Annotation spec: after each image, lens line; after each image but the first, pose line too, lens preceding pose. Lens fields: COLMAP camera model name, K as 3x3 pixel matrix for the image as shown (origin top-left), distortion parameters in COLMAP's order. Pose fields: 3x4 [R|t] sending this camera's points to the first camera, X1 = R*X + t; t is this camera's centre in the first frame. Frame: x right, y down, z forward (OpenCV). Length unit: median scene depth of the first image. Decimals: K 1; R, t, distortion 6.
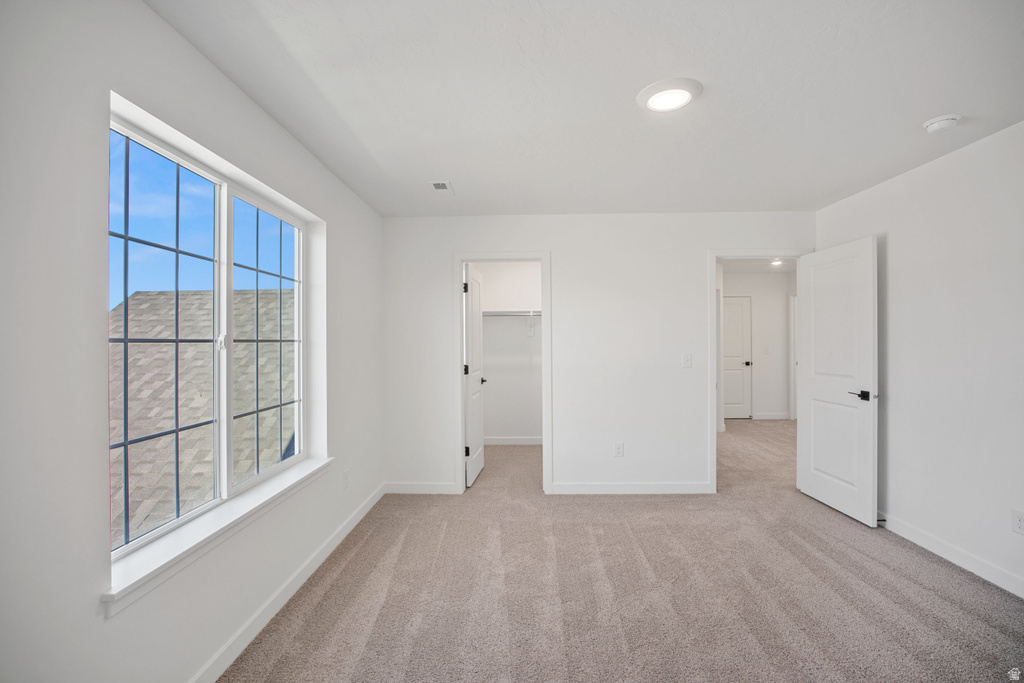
lens RADIAL K [[445.3, 0, 512.0], [0, 445.3, 341.5], [0, 0, 1]] dist [-0.014854, -0.000197]
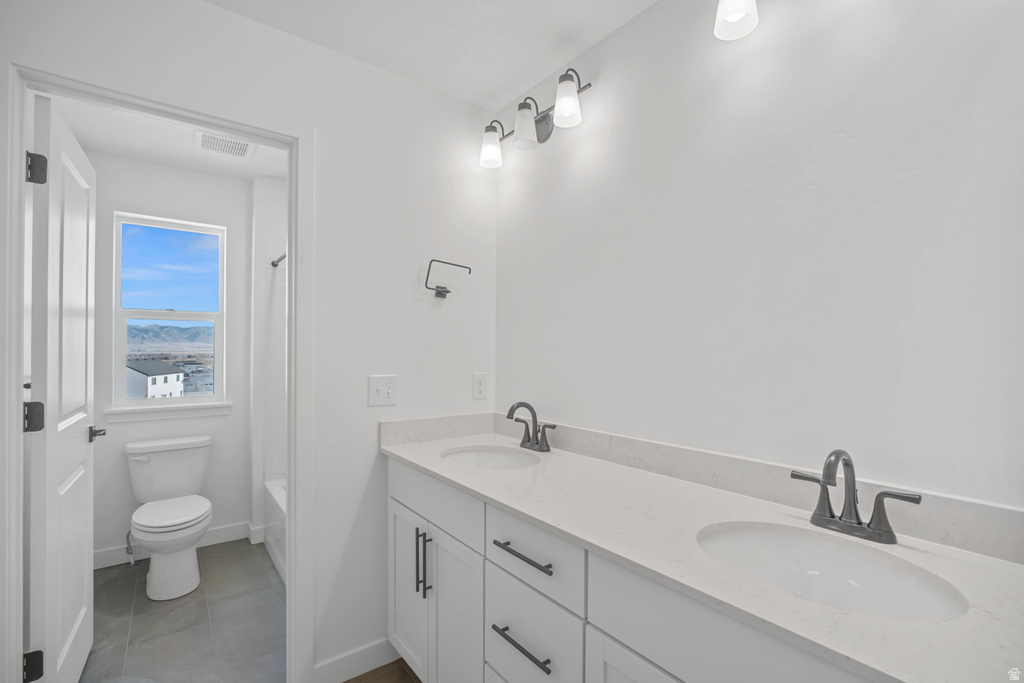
lens RADIAL K [[445.3, 0, 512.0], [0, 445.3, 341.5], [0, 0, 1]] dist [-0.014854, -0.000197]
pose [[0.756614, 0.016308, 0.653659, -0.045538], [-0.011266, 0.999866, -0.011905, 0.006293], [-0.653765, 0.001643, 0.756696, 0.511775]]
